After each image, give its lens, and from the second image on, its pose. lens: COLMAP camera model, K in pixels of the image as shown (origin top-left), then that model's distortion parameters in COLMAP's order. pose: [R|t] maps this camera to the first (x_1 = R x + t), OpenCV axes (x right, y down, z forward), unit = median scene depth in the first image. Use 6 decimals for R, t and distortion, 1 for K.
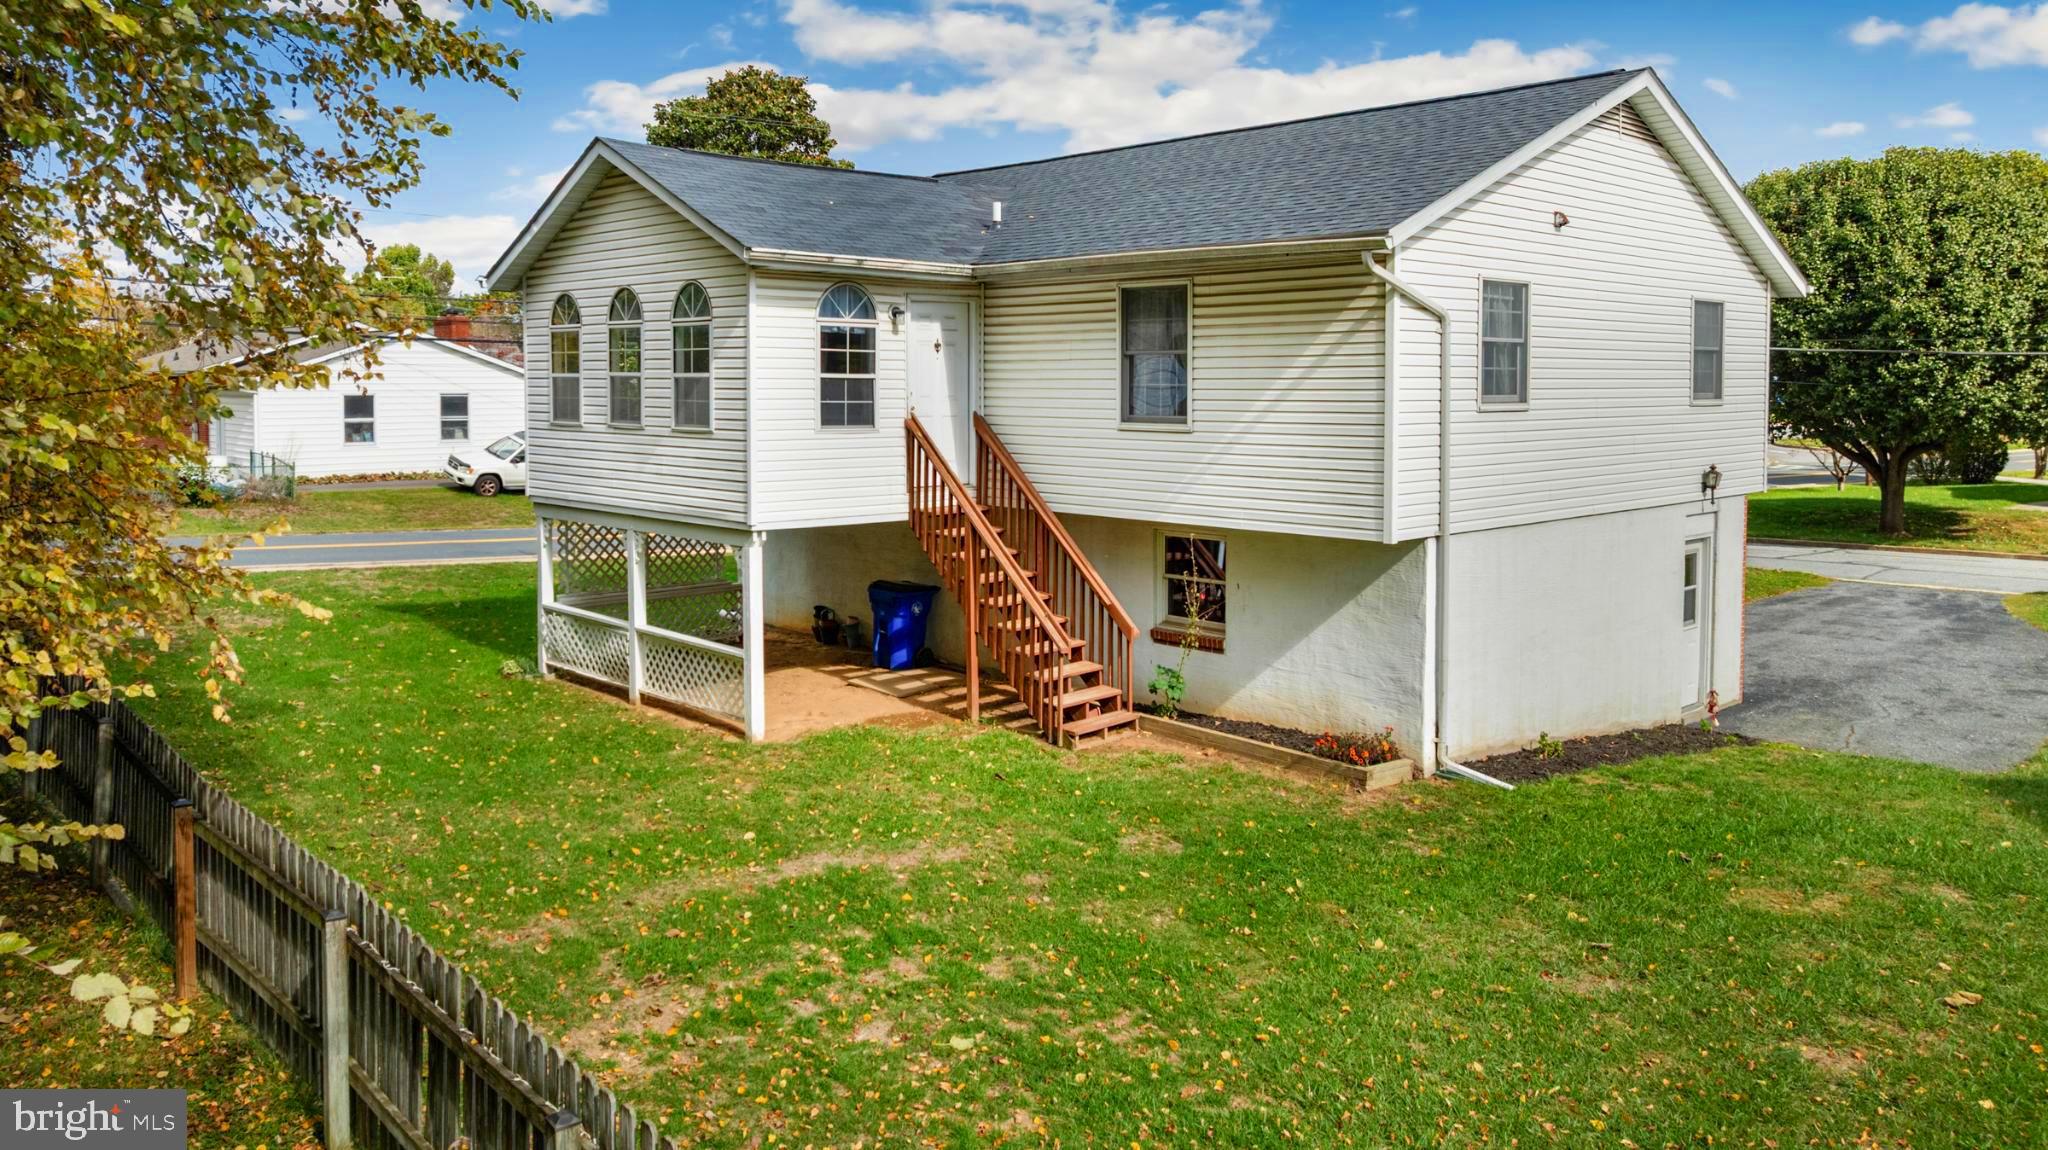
lens RADIAL K [[1452.8, 0, 1067.9], [0, 1452.8, 492.7], [0, 0, 1]] dist [0.003806, -0.000898]
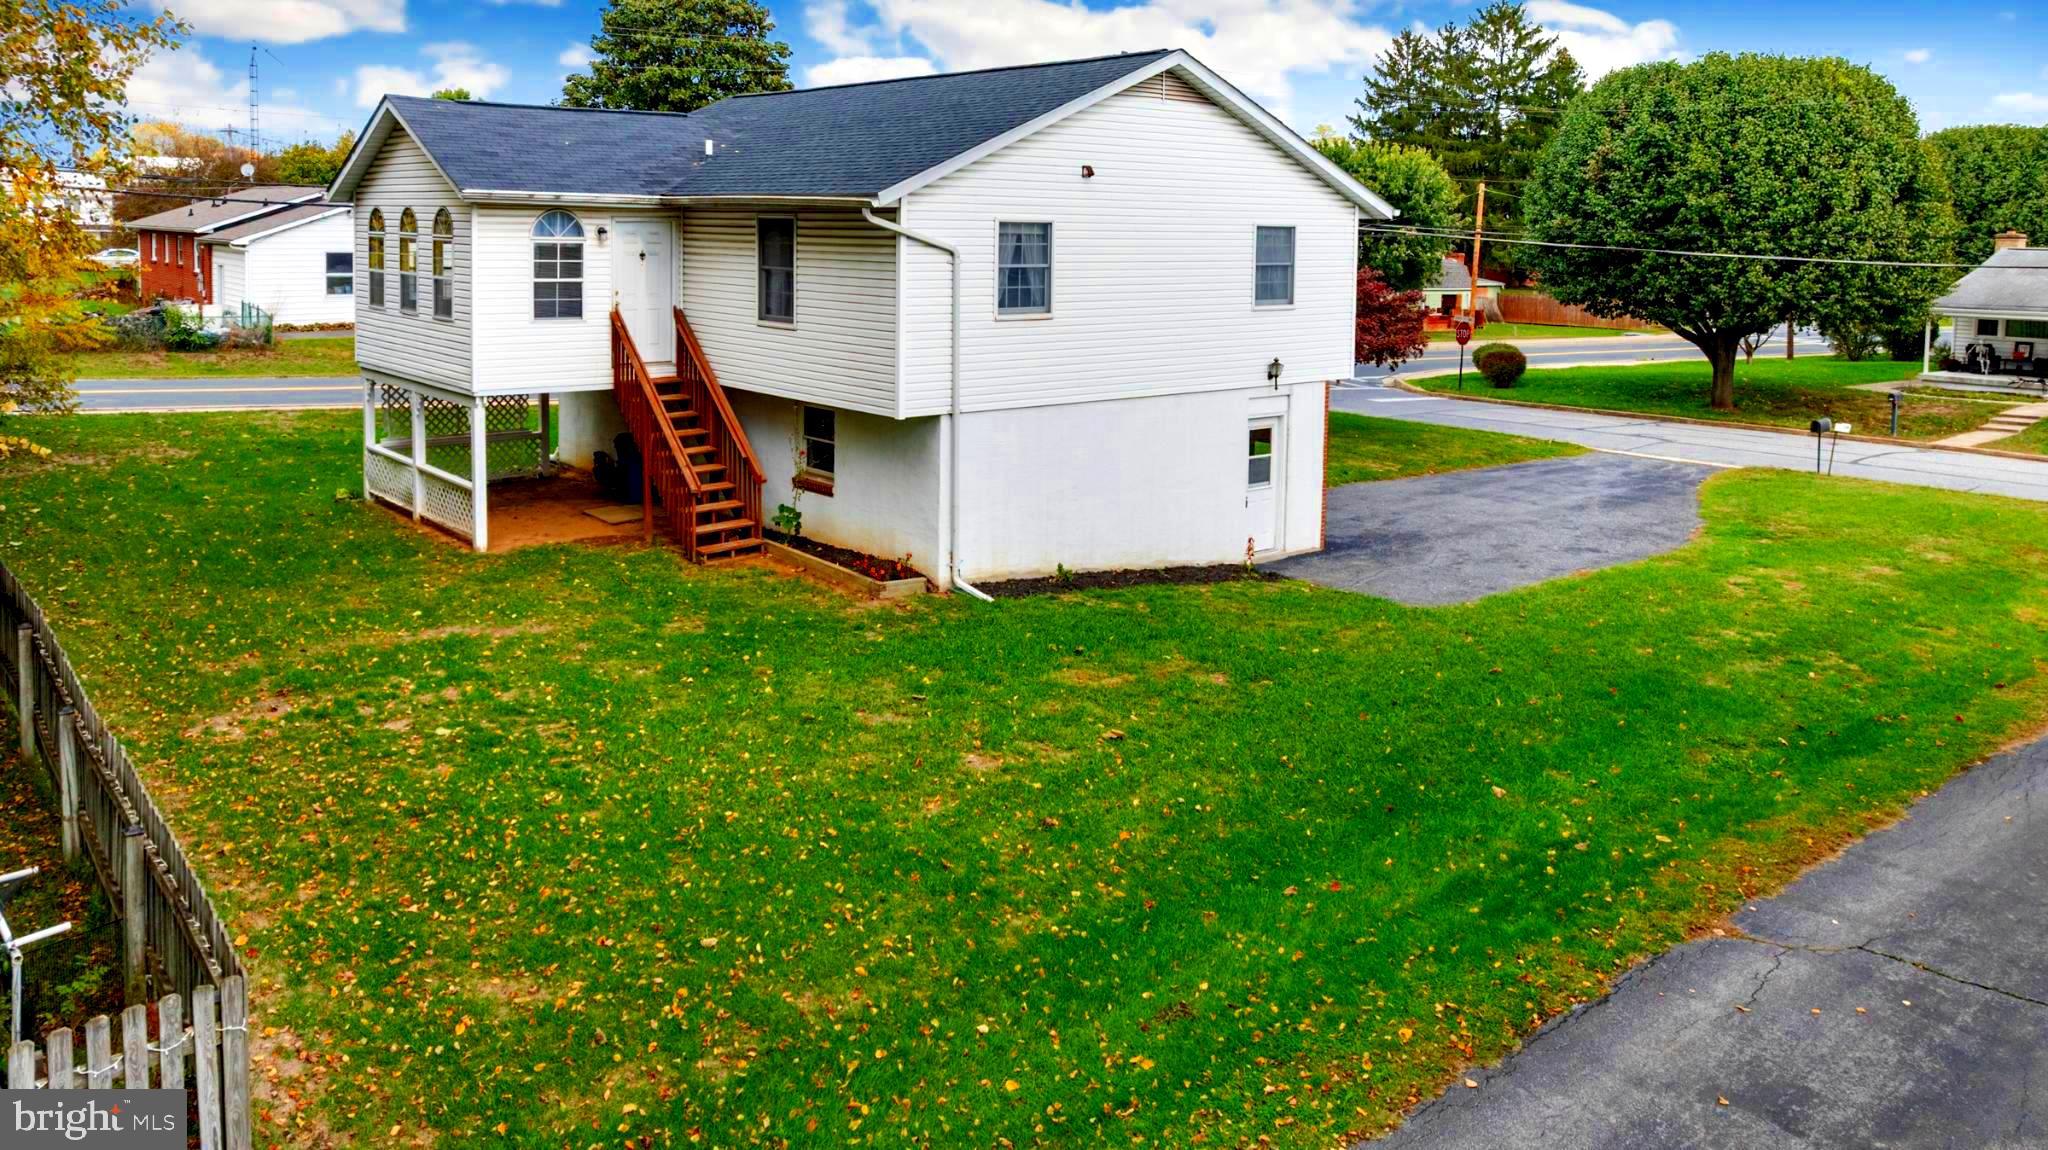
lens RADIAL K [[1480.9, 0, 1021.9], [0, 1480.9, 361.2], [0, 0, 1]] dist [0.006248, -0.000009]
pose [[0.997088, 0.022667, -0.072815, 0.365141], [-0.021603, 0.999649, 0.015358, -0.035702], [0.073137, -0.013740, 0.997227, -0.314709]]
